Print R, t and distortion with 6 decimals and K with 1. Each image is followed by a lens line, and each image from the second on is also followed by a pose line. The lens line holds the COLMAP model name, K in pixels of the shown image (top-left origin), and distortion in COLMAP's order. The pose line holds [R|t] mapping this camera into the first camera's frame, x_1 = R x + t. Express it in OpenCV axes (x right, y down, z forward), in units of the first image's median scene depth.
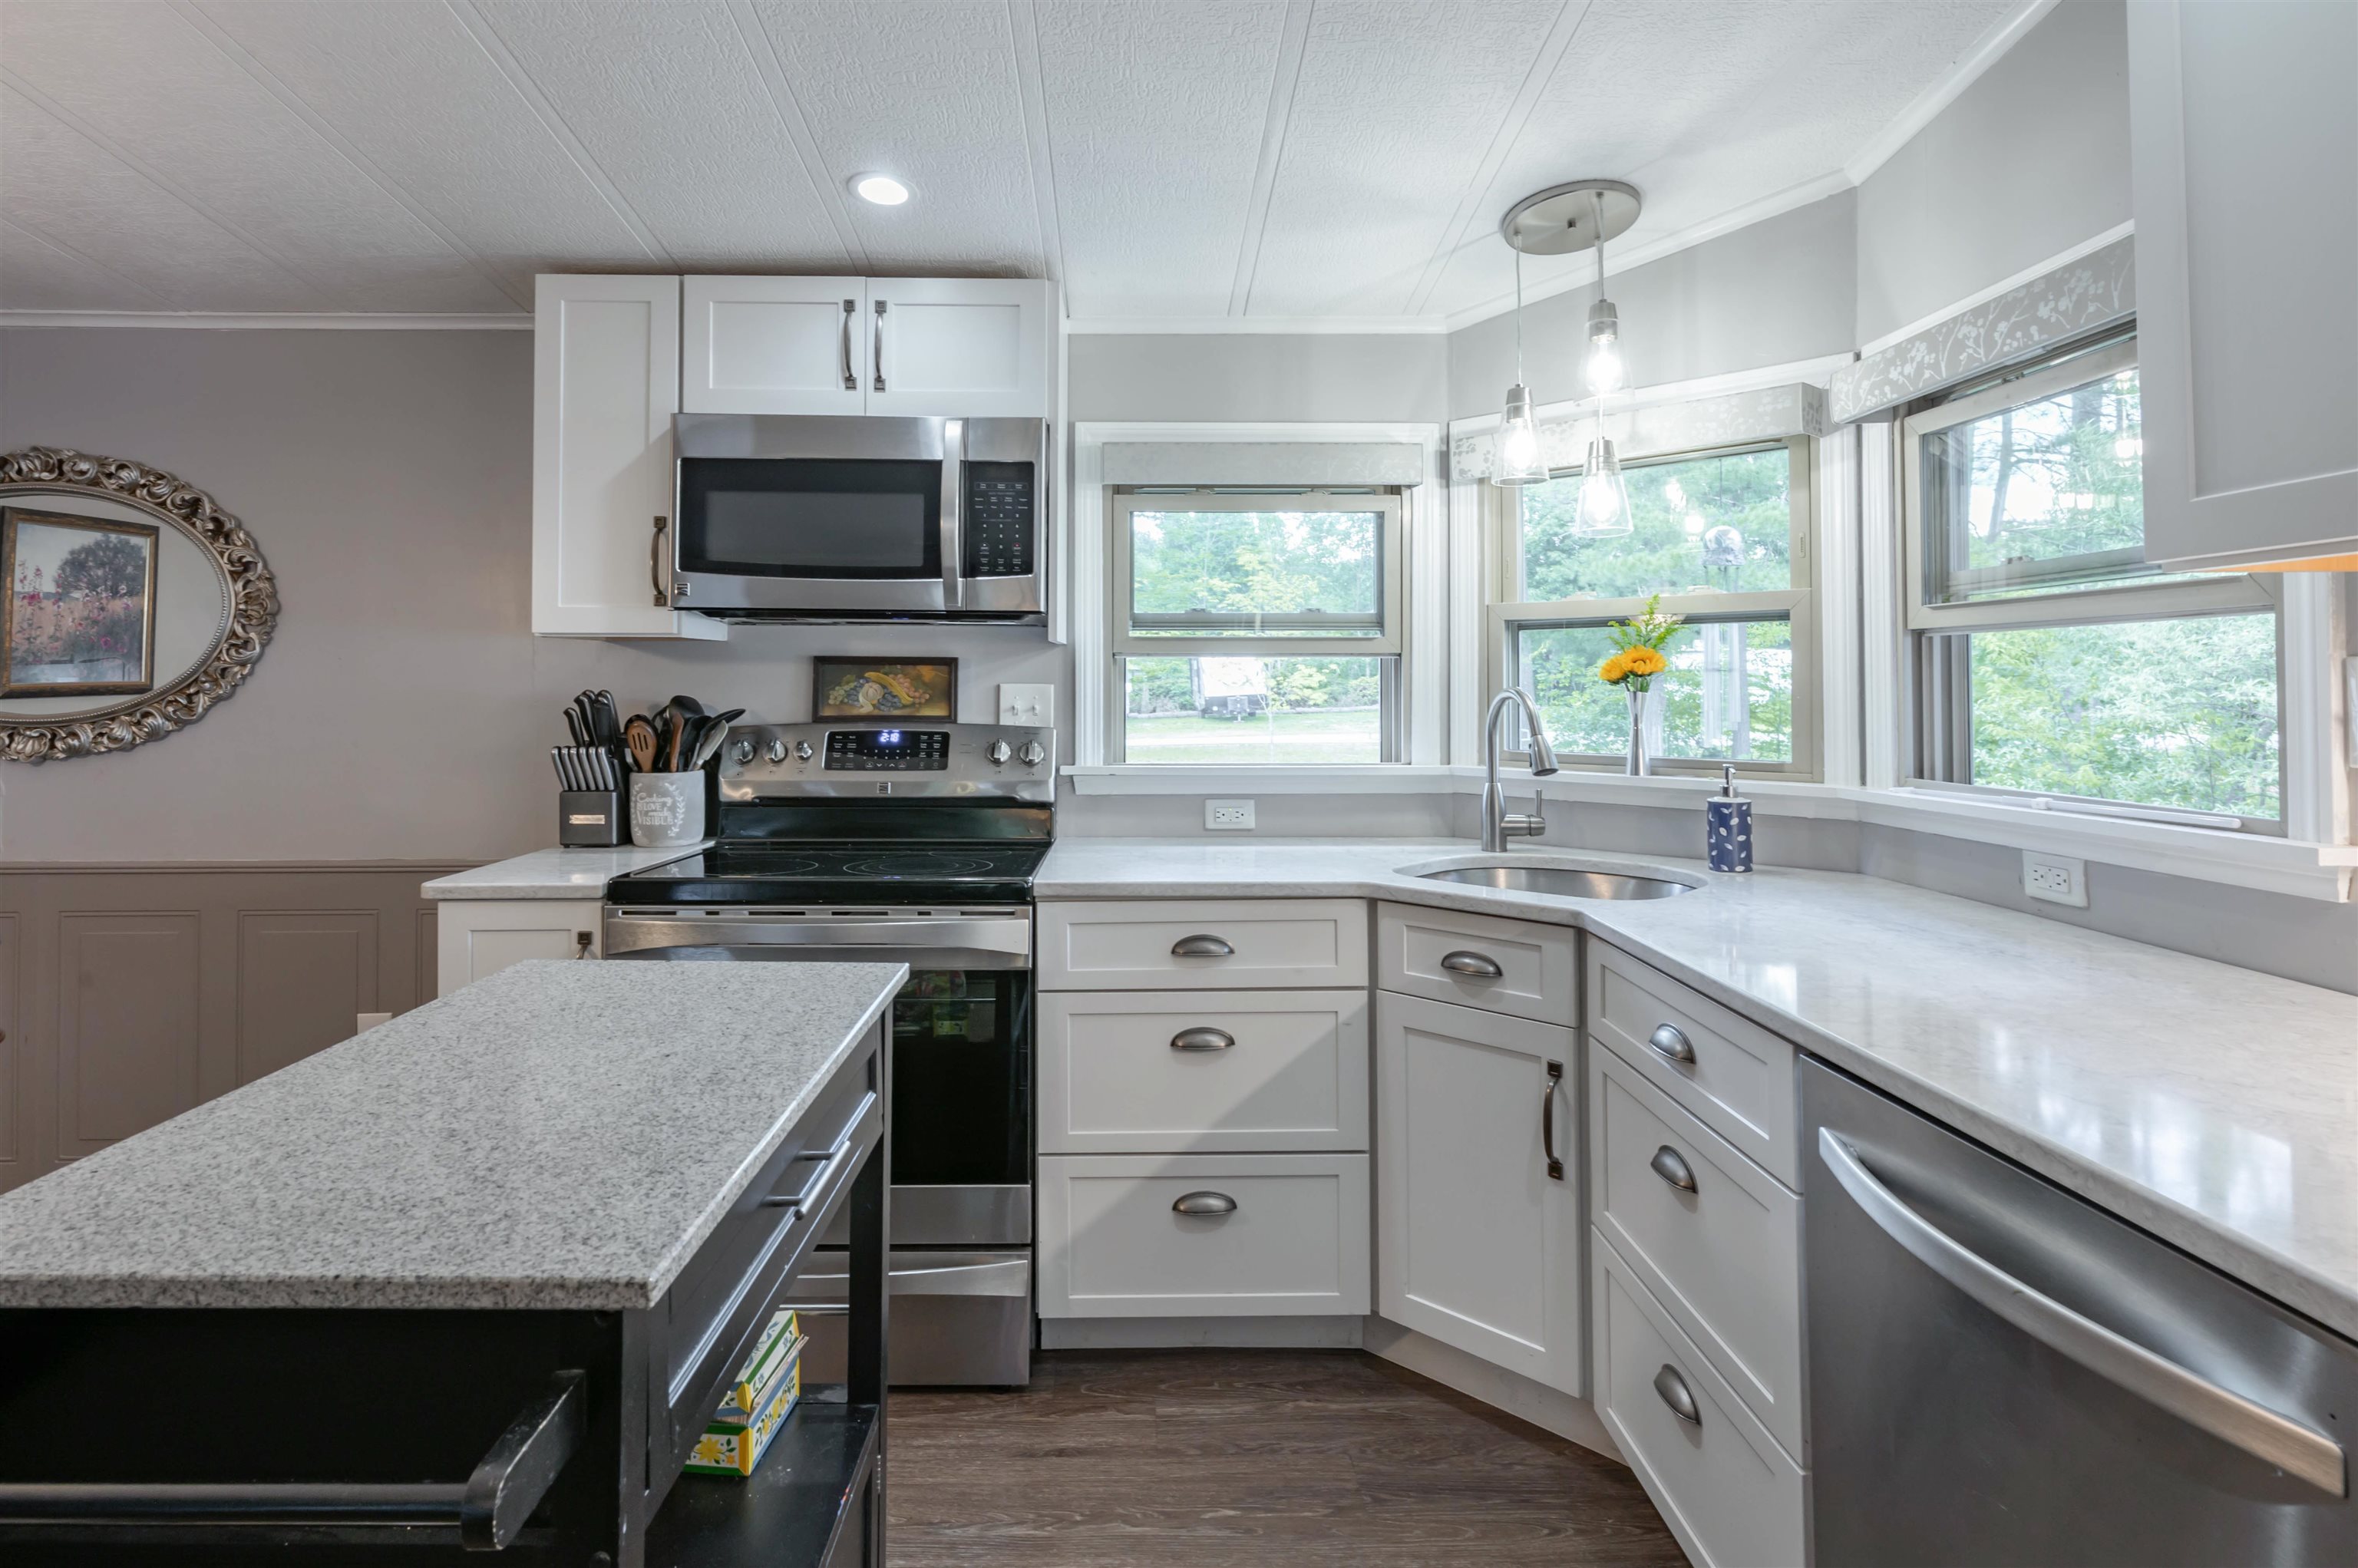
lens RADIAL K [[1200.4, 0, 1154.6], [0, 1200.4, 660.2], [0, 0, 1]] dist [-0.003751, -0.000641]
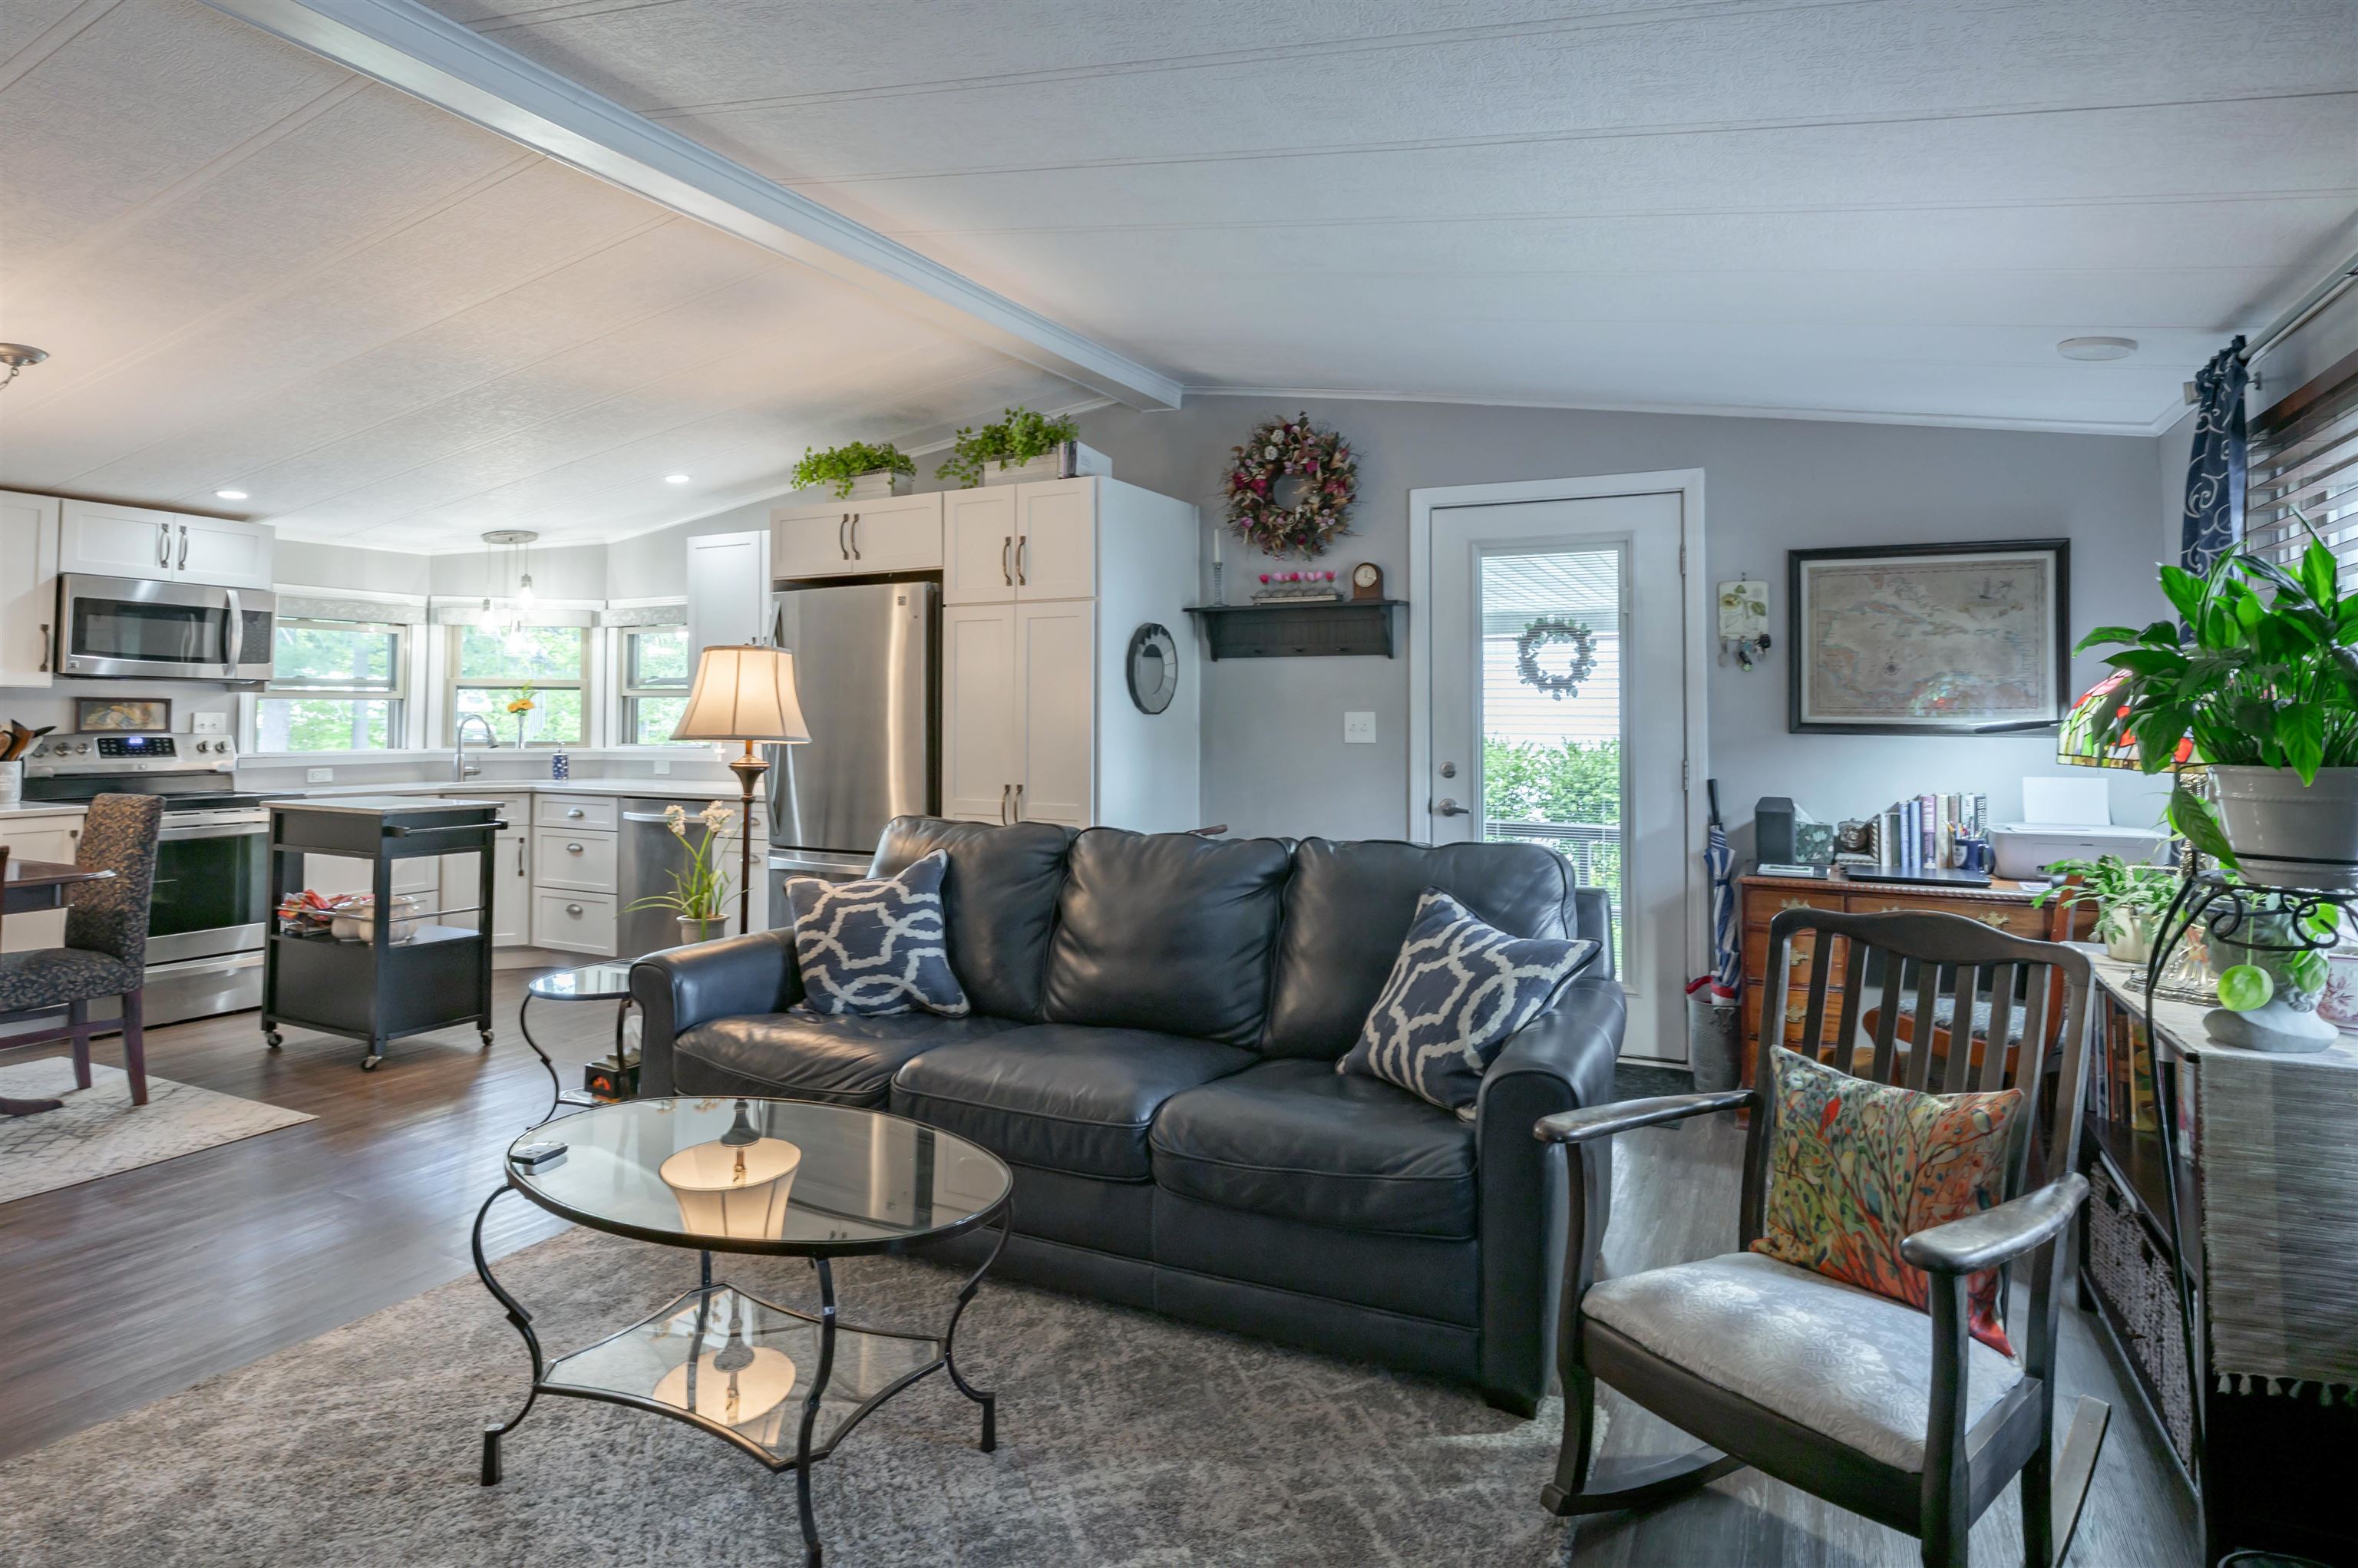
lens RADIAL K [[1200.4, 0, 1154.6], [0, 1200.4, 660.2], [0, 0, 1]] dist [-0.003751, -0.000641]
pose [[0.471146, 0.037514, 0.881257, -1.239880], [-0.021086, 0.999289, -0.031266, -0.041527], [-0.881803, -0.003851, 0.471602, -1.425738]]
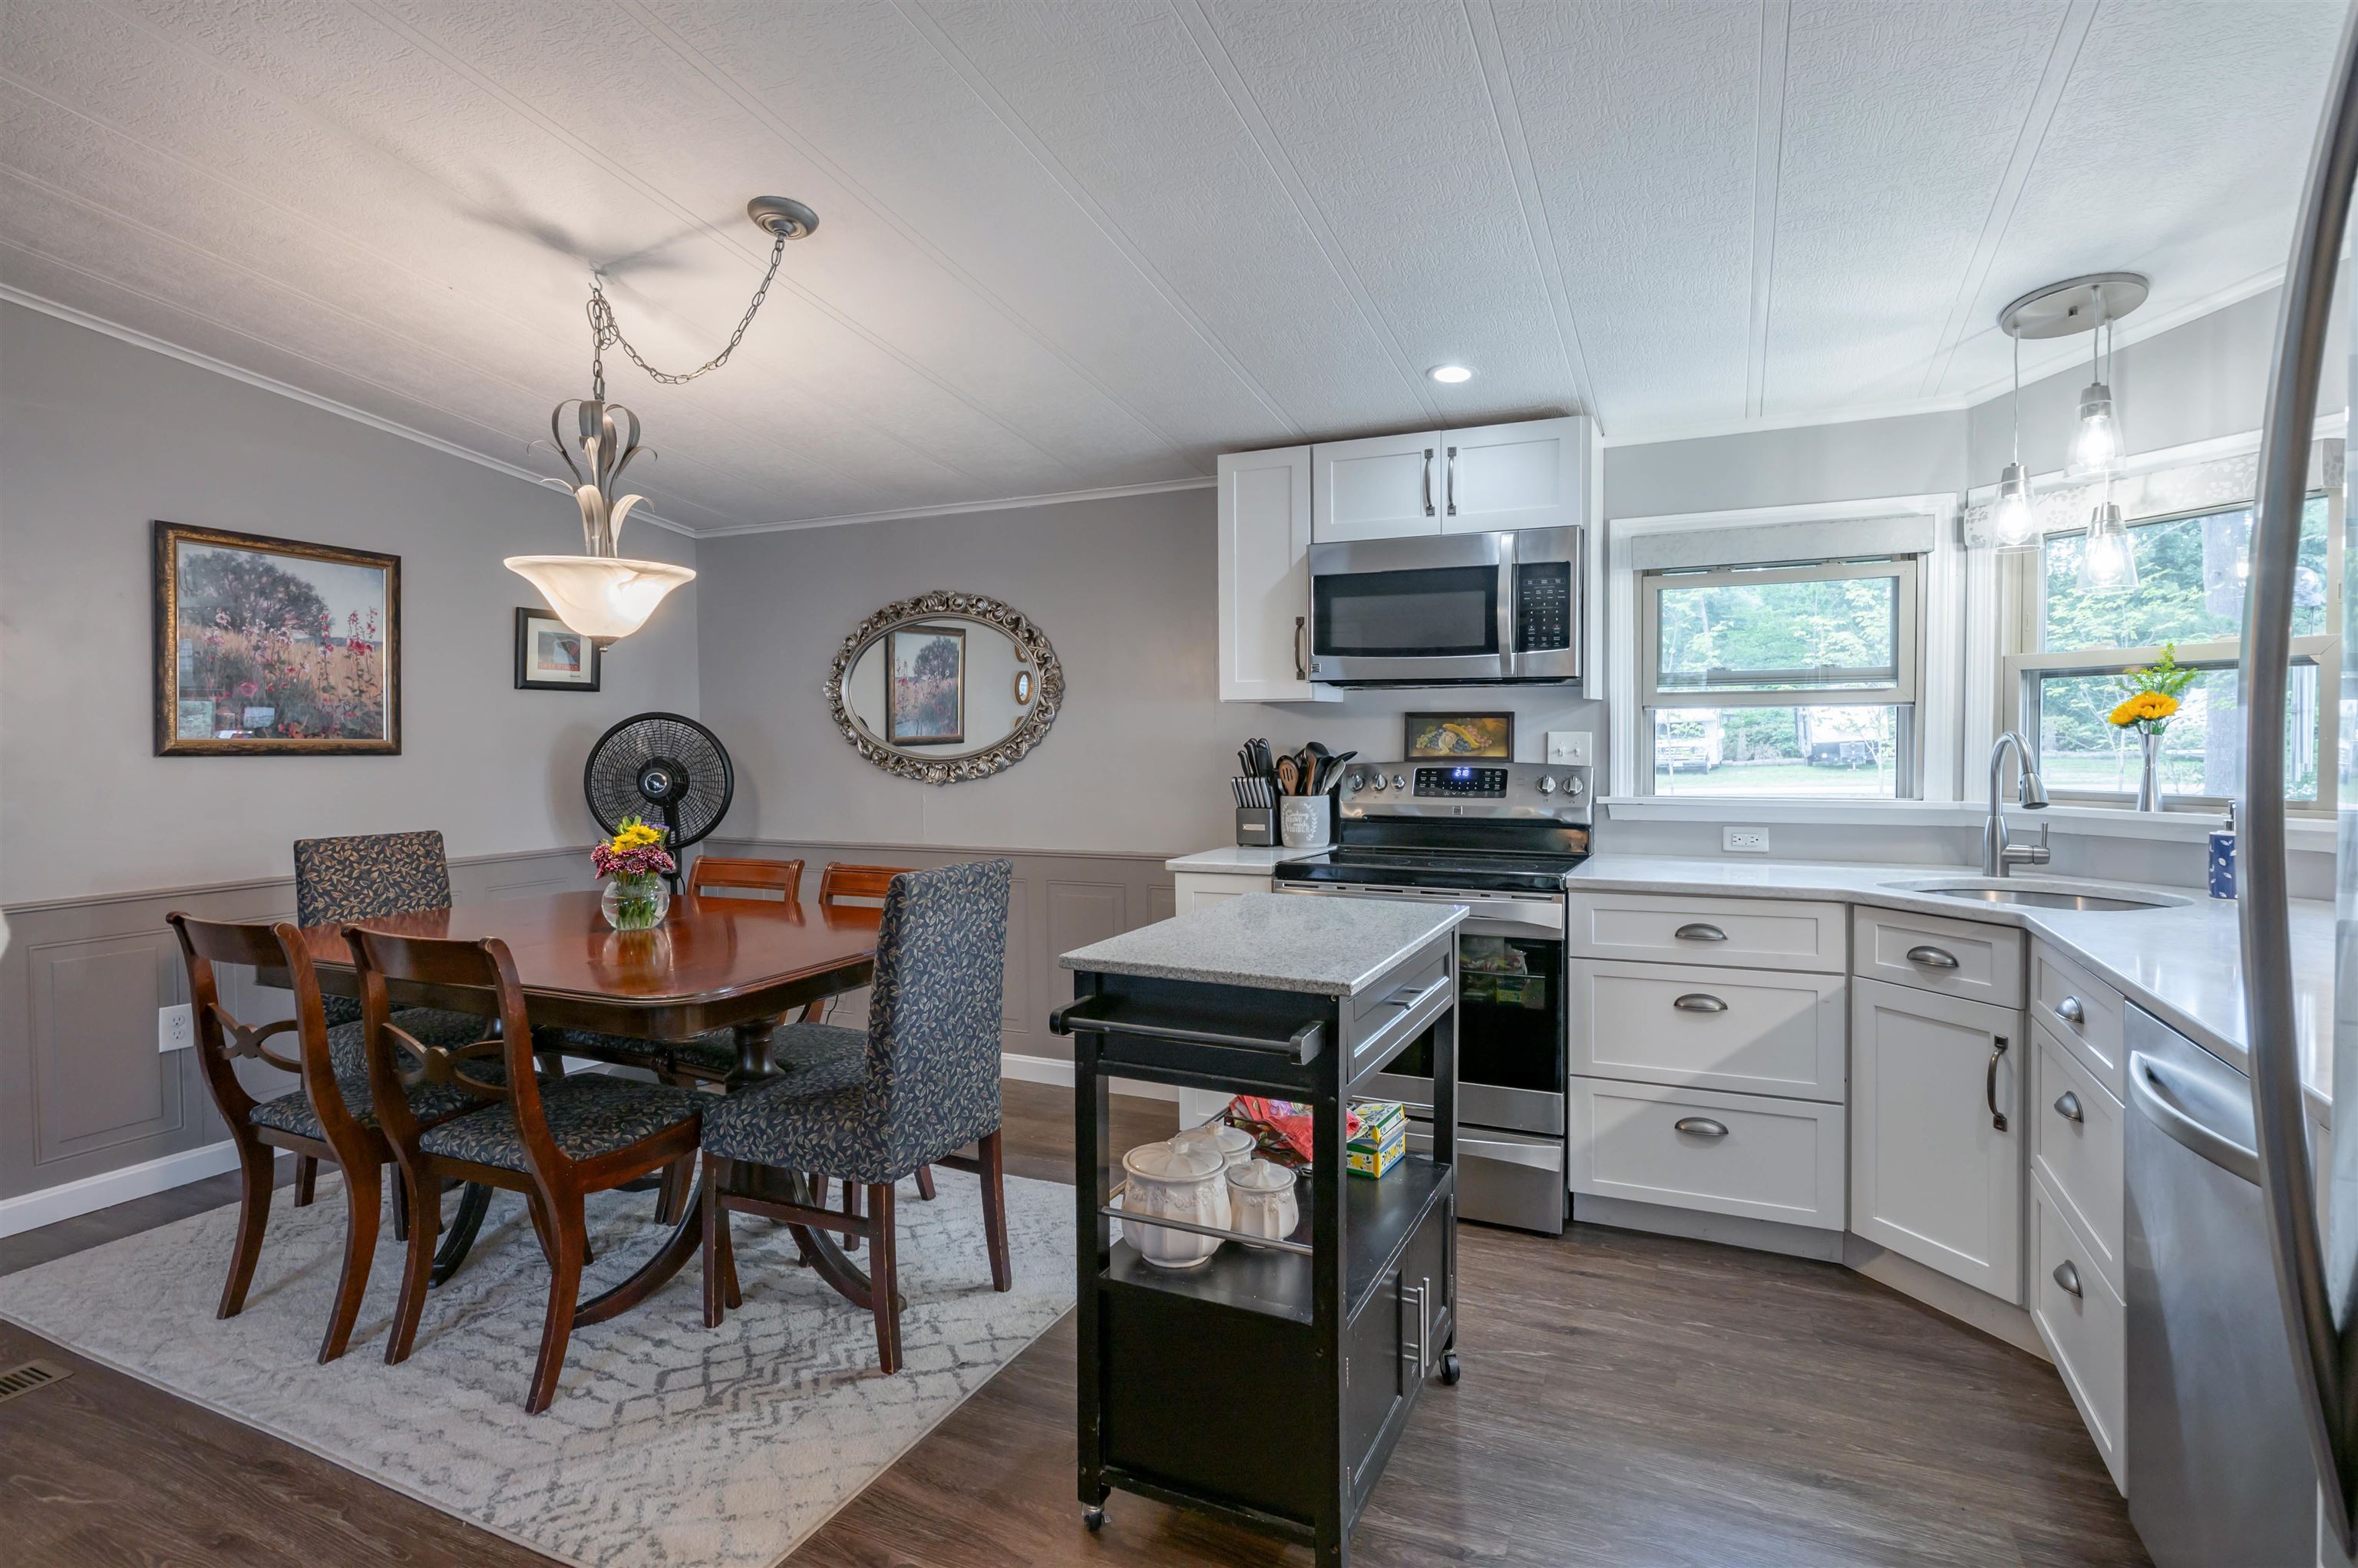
lens RADIAL K [[1174.3, 0, 1199.5], [0, 1174.3, 764.7], [0, 0, 1]] dist [-0.003098, -0.000442]
pose [[0.903181, 0.003896, -0.429243, 0.082092], [0.016599, 0.998894, 0.043994, -0.007272], [0.428939, -0.046860, 0.902117, -0.324811]]
